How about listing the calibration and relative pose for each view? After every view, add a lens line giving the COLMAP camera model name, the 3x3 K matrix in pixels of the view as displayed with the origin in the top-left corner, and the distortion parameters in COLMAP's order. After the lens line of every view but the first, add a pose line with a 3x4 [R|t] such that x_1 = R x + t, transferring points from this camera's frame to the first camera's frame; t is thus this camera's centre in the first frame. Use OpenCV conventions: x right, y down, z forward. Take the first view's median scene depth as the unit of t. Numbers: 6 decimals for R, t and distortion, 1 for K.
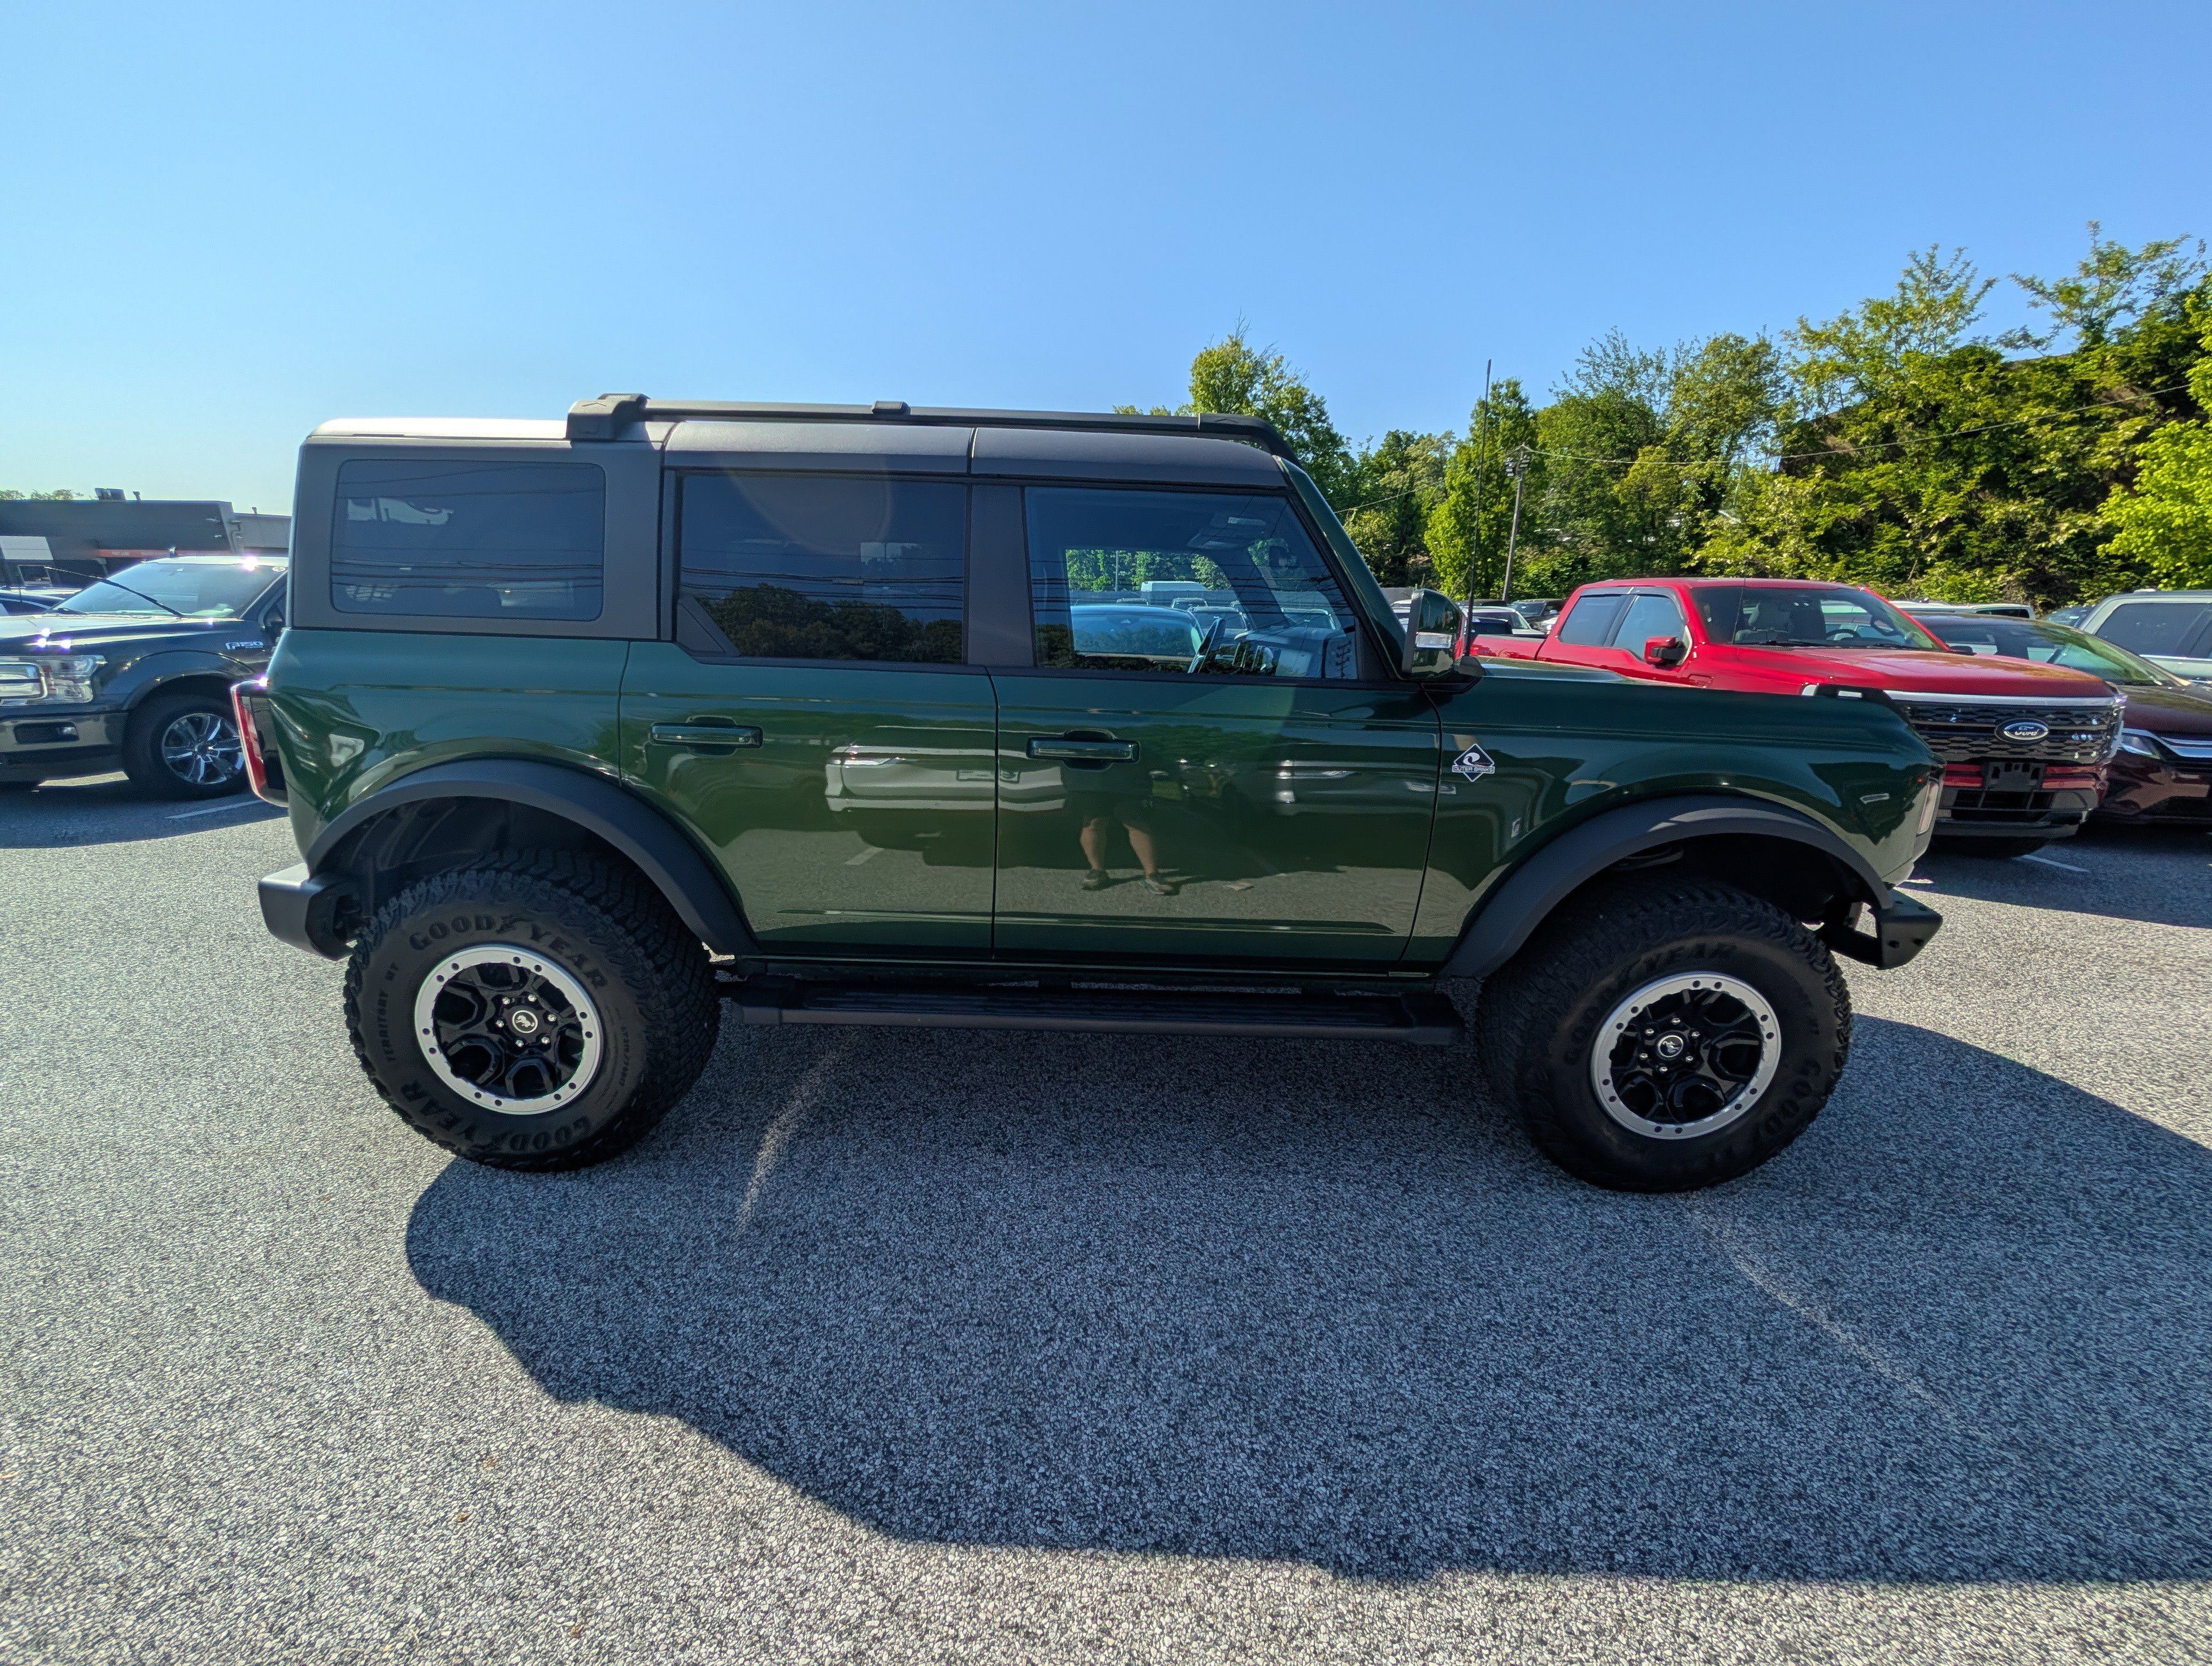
lens RADIAL K [[837.3, 0, 1107.3], [0, 837.3, 830.3], [0, 0, 1]] dist [0.000979, 0.000044]
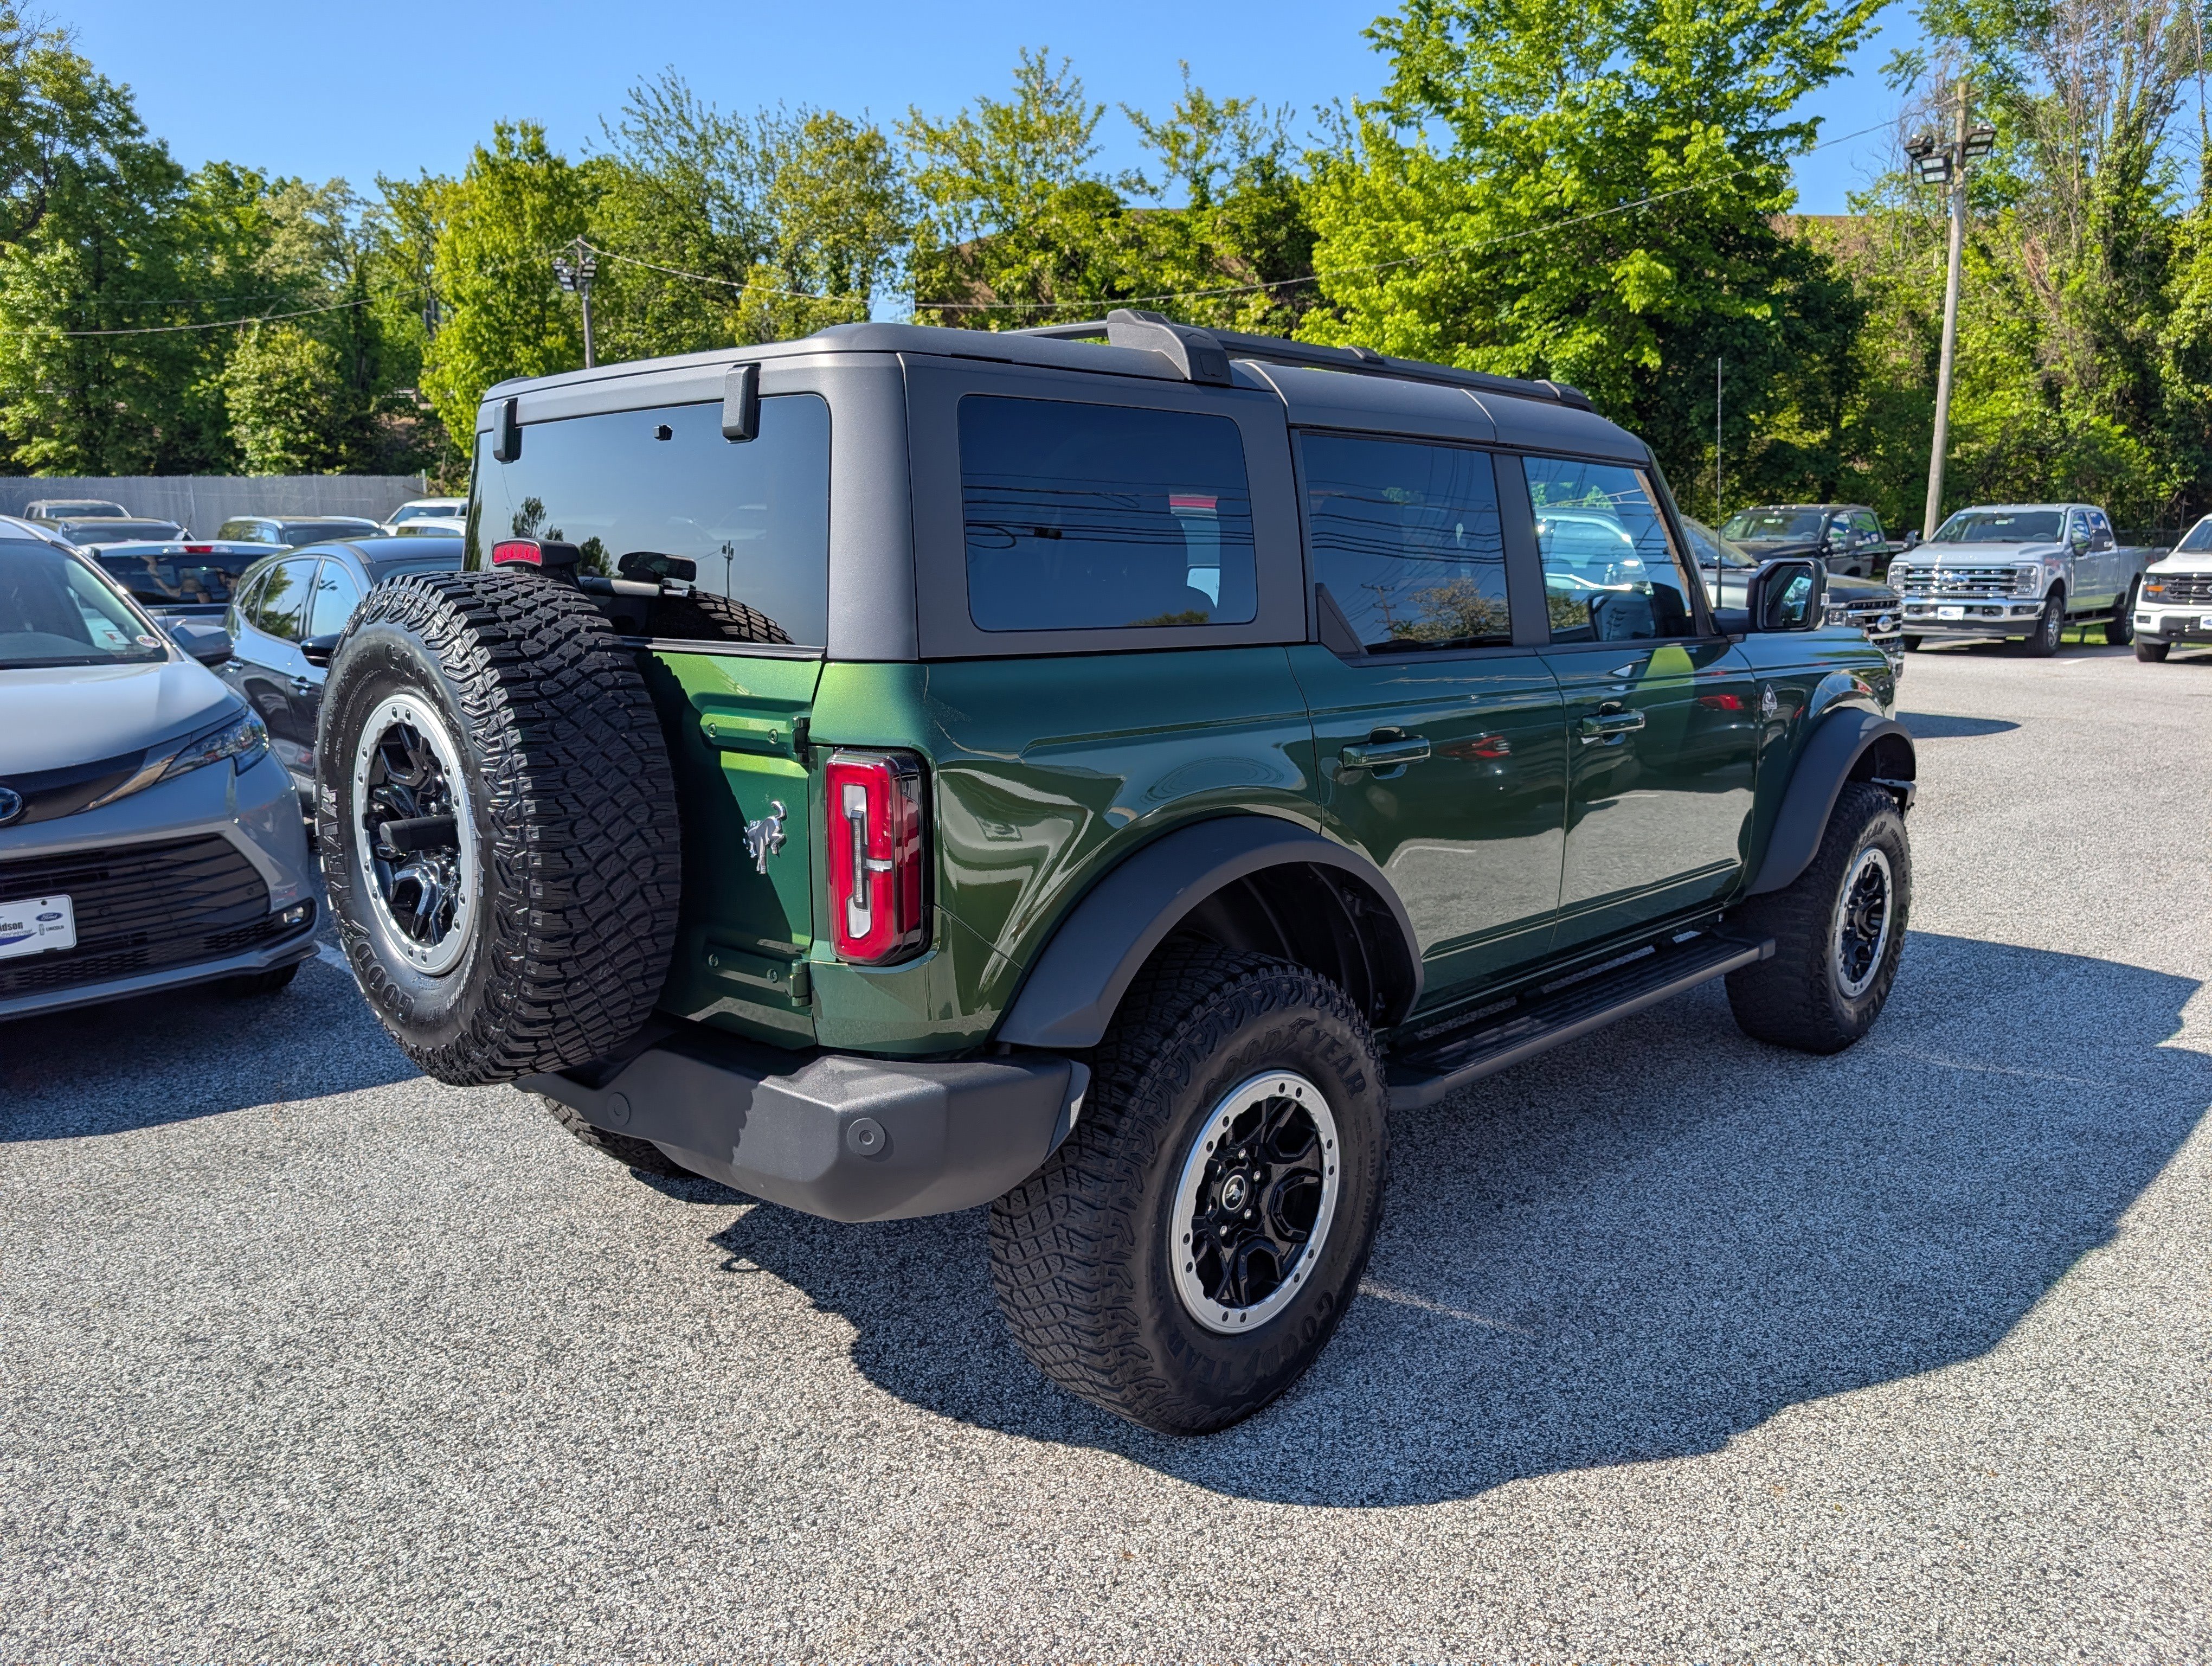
lens RADIAL K [[1592.9, 0, 1115.1], [0, 1592.9, 825.2], [0, 0, 1]] dist [0.007655, -0.005396]
pose [[0.689955, -0.145359, 0.709107, -1.567724], [0.189797, 0.981684, 0.016563, -0.107661], [-0.698526, 0.123159, 0.704906, 0.093479]]
